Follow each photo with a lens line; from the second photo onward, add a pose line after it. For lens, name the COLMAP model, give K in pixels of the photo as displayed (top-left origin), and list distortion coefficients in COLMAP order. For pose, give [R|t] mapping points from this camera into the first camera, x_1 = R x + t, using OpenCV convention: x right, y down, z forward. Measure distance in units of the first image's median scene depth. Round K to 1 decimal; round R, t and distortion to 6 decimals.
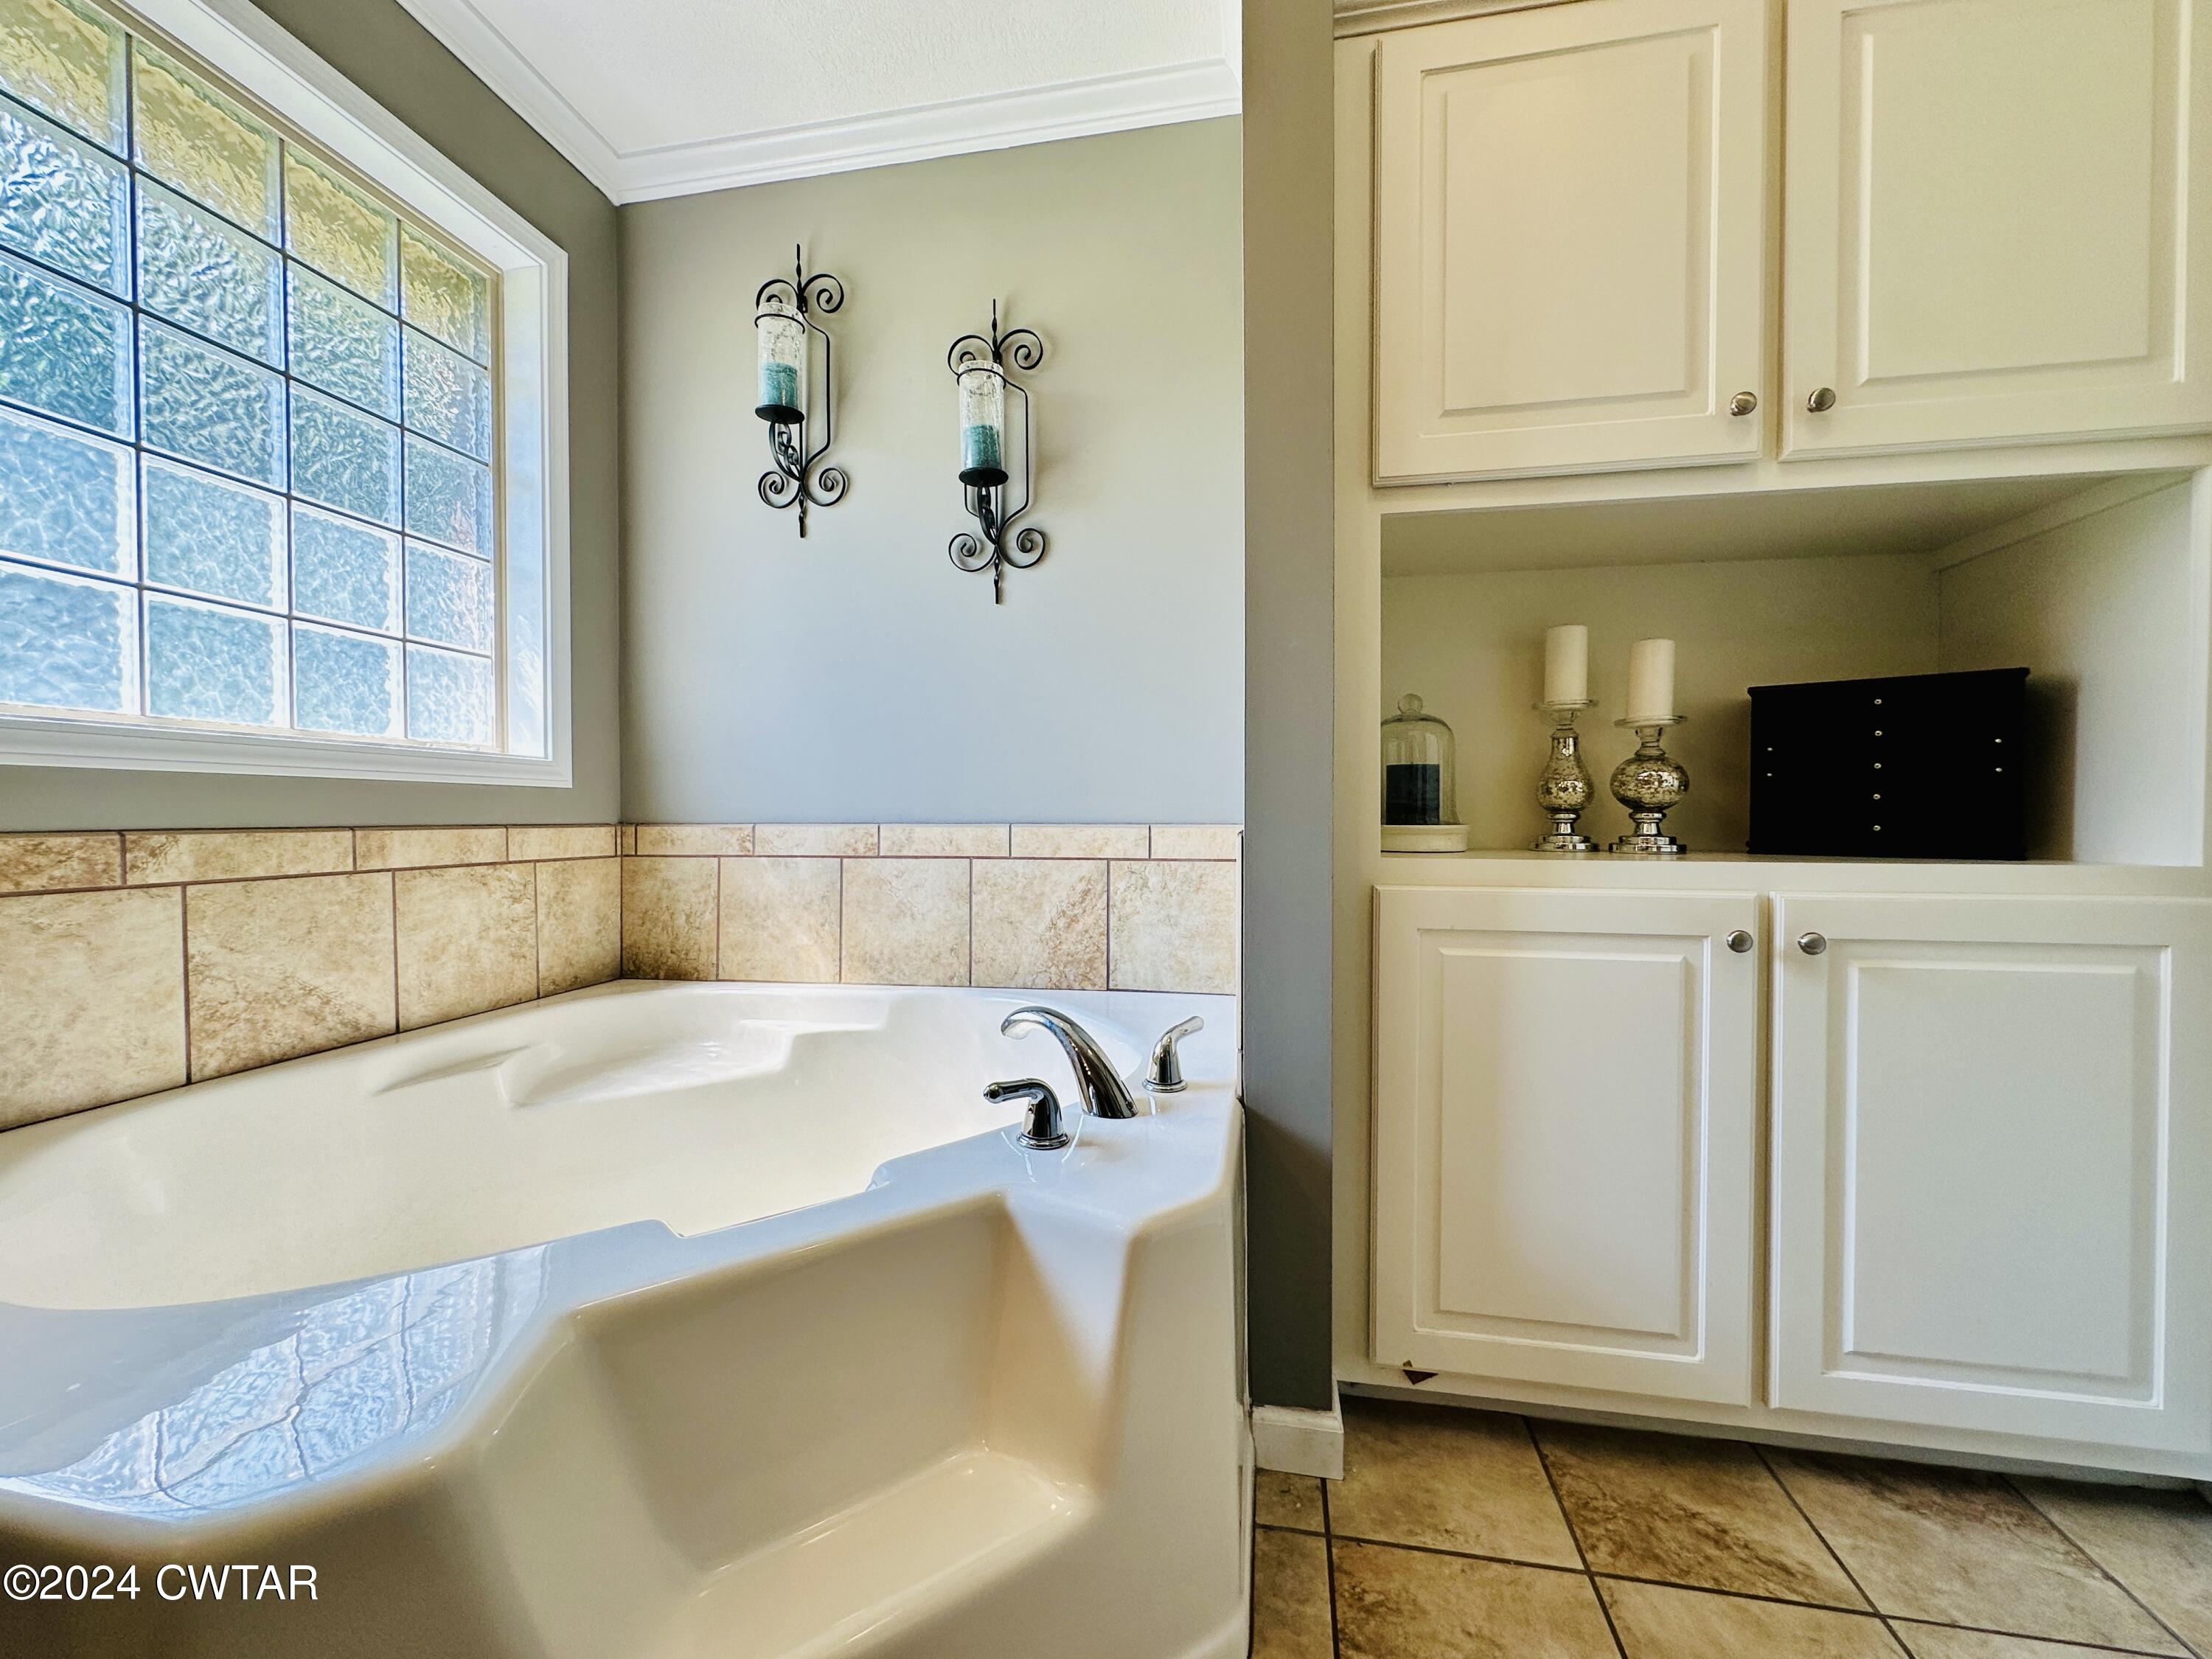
lens RADIAL K [[889.0, 0, 1106.6], [0, 889.0, 825.1], [0, 0, 1]] dist [-0.000754, 0.000120]
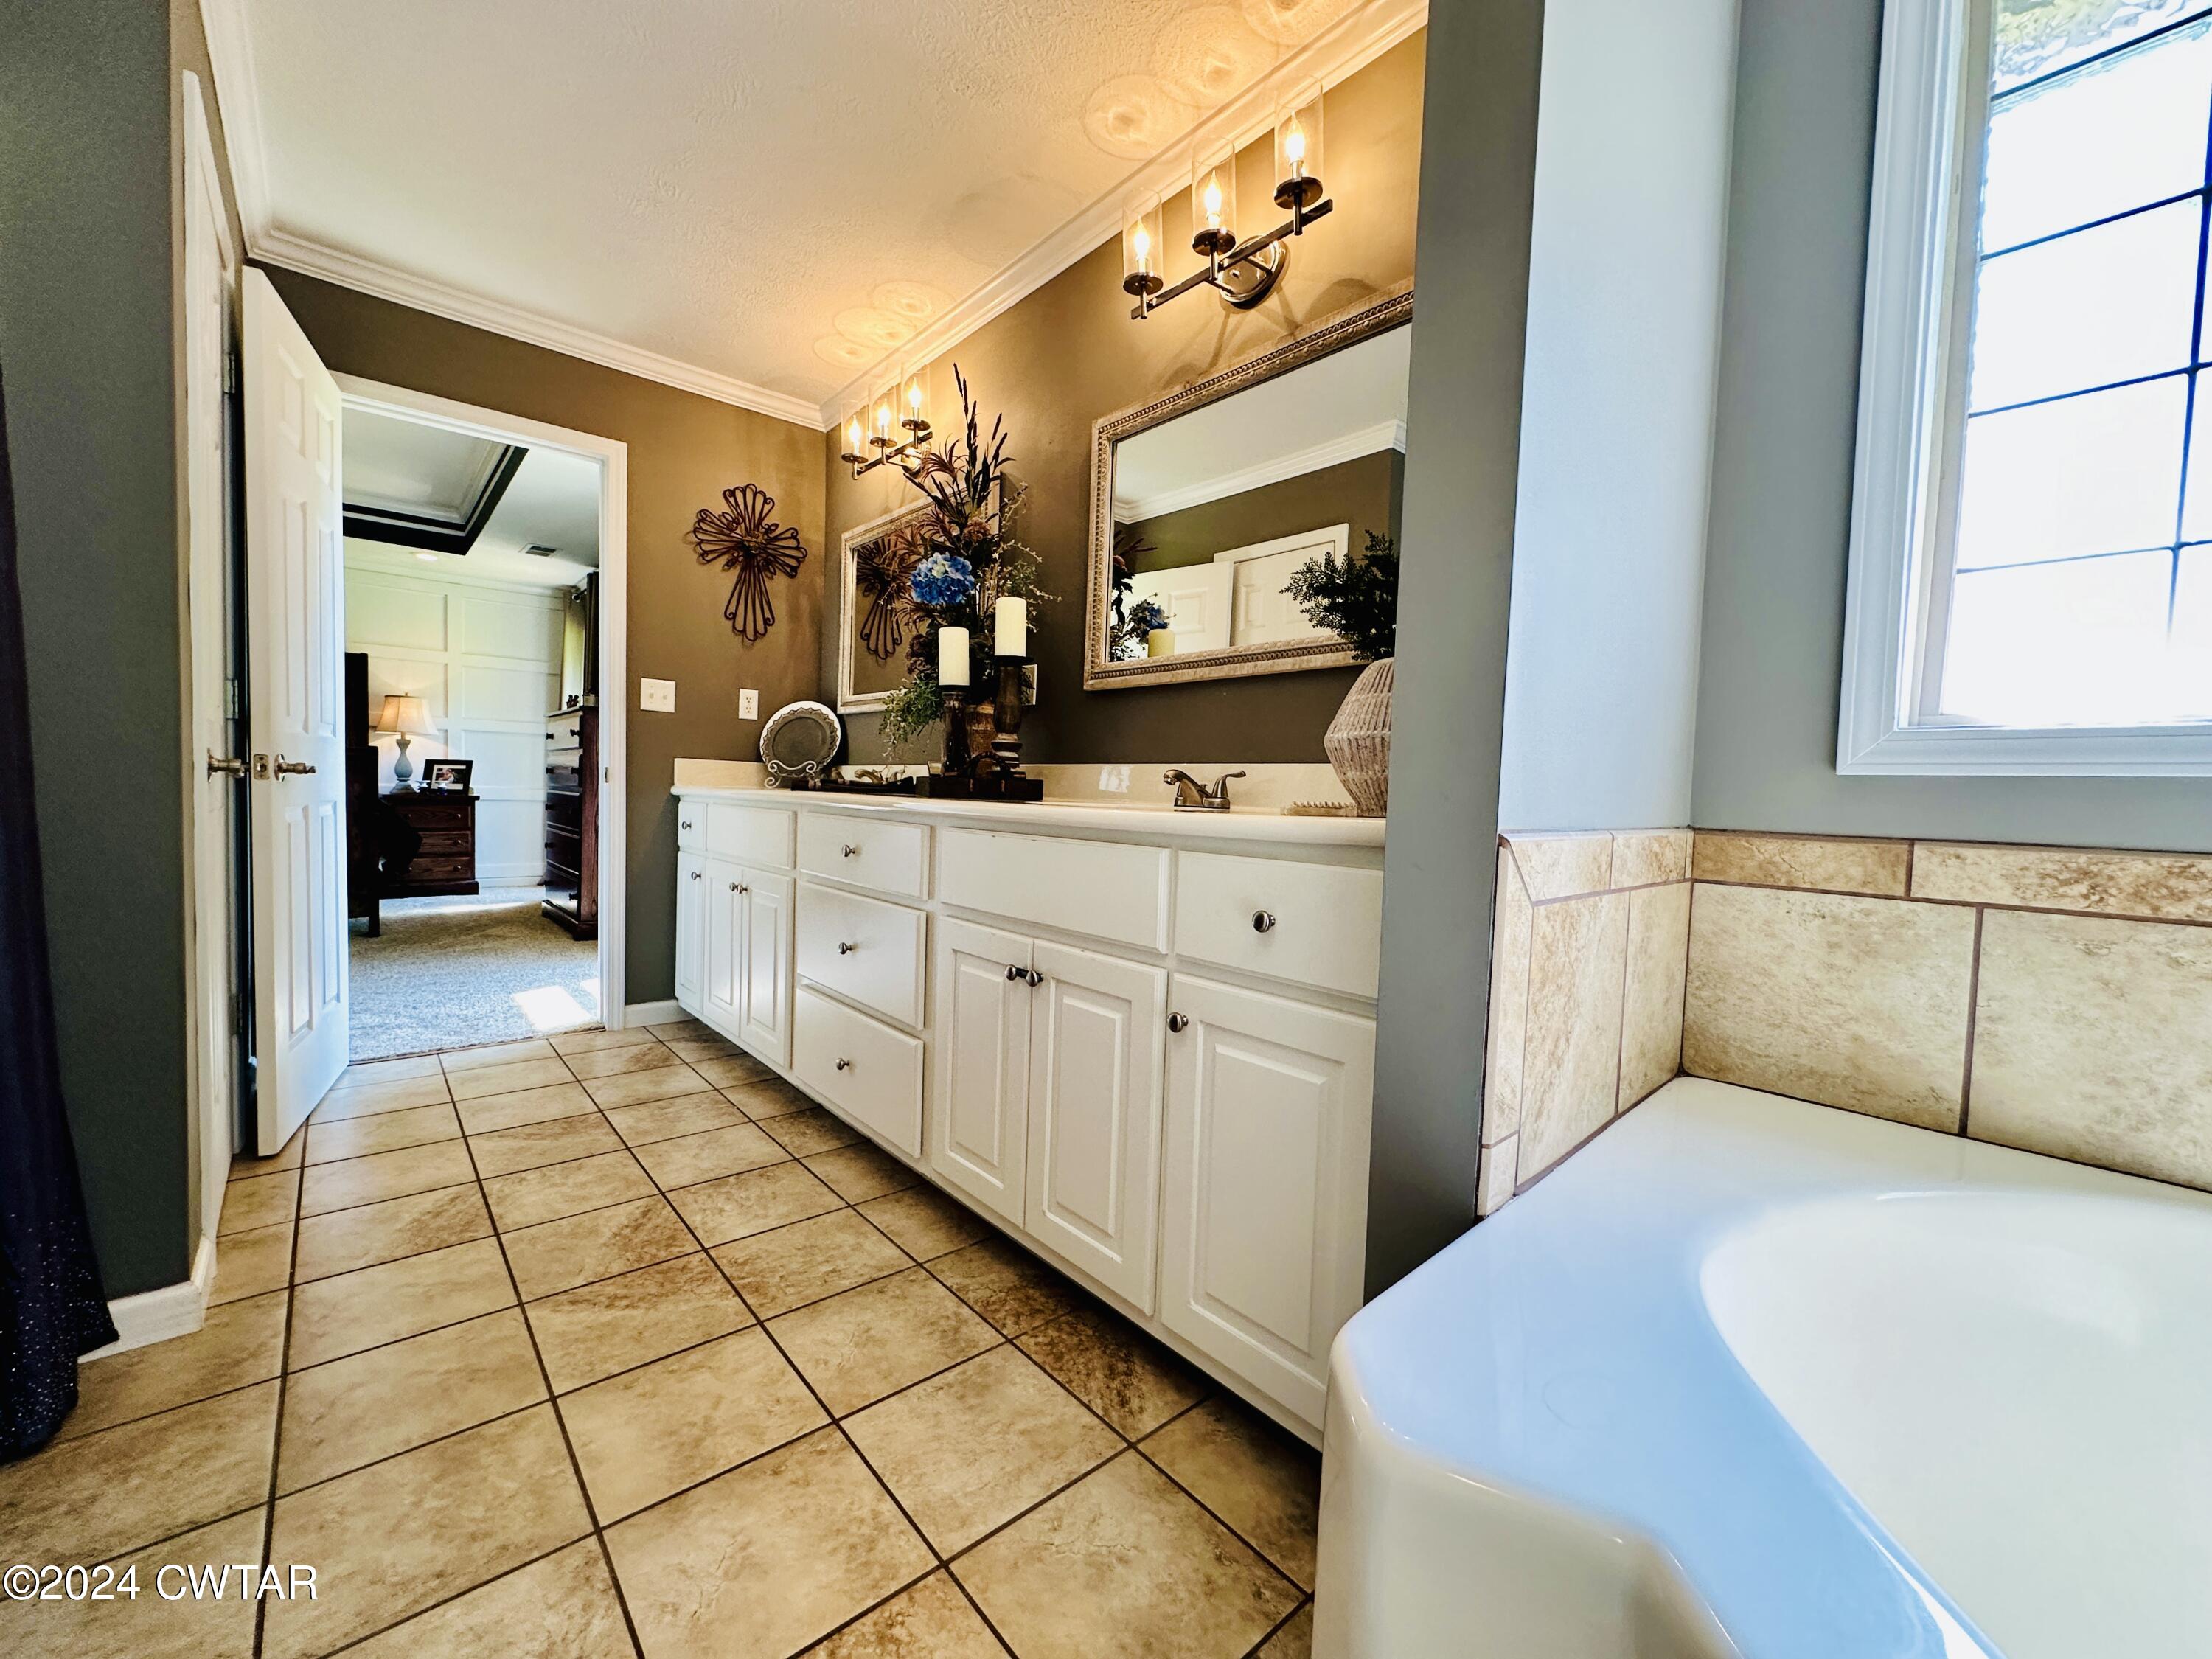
lens RADIAL K [[889.0, 0, 1106.6], [0, 889.0, 825.1], [0, 0, 1]] dist [-0.000754, 0.000120]
pose [[-0.628065, 0.001638, -0.778159, 0.091380], [-0.042703, 0.998418, 0.036567, -0.003845], [0.776988, 0.056197, -0.627002, 0.476612]]
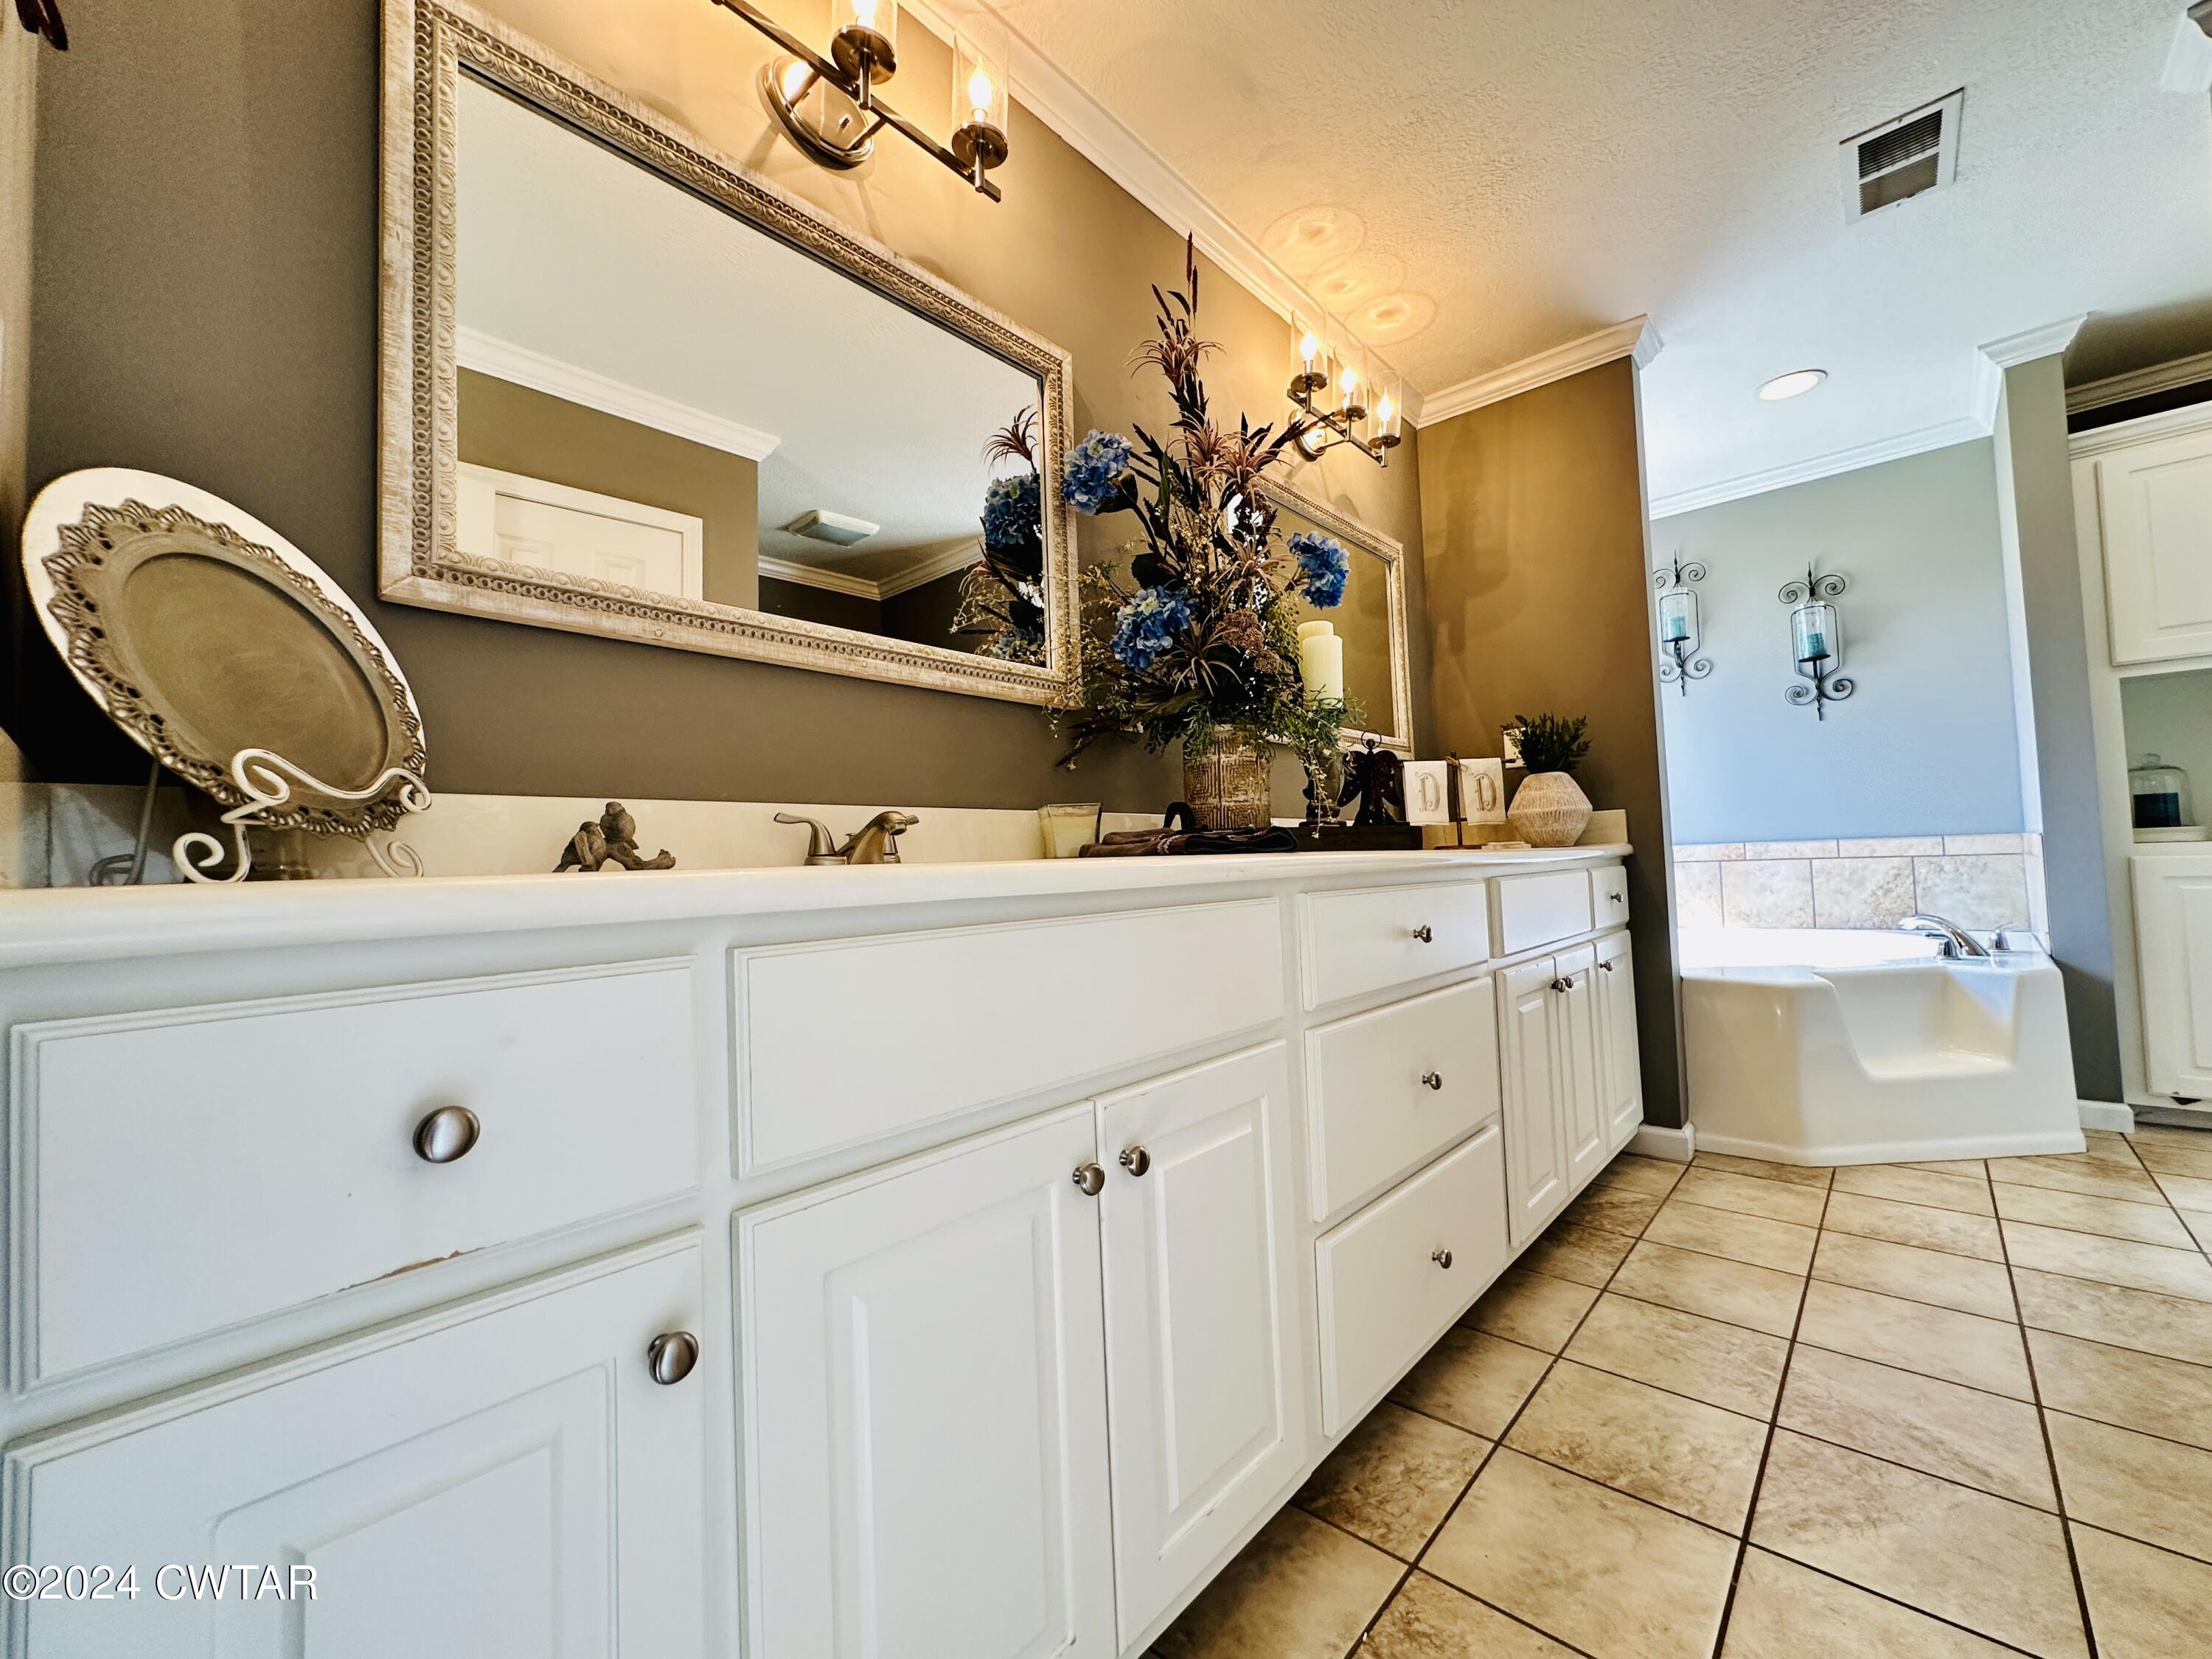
lens RADIAL K [[889.0, 0, 1106.6], [0, 889.0, 825.1], [0, 0, 1]] dist [-0.000754, 0.000120]
pose [[0.848377, -0.054033, -0.526628, -0.492520], [0.029342, 0.998048, -0.055134, 0.030785], [0.528579, 0.031323, 0.848306, -1.581215]]
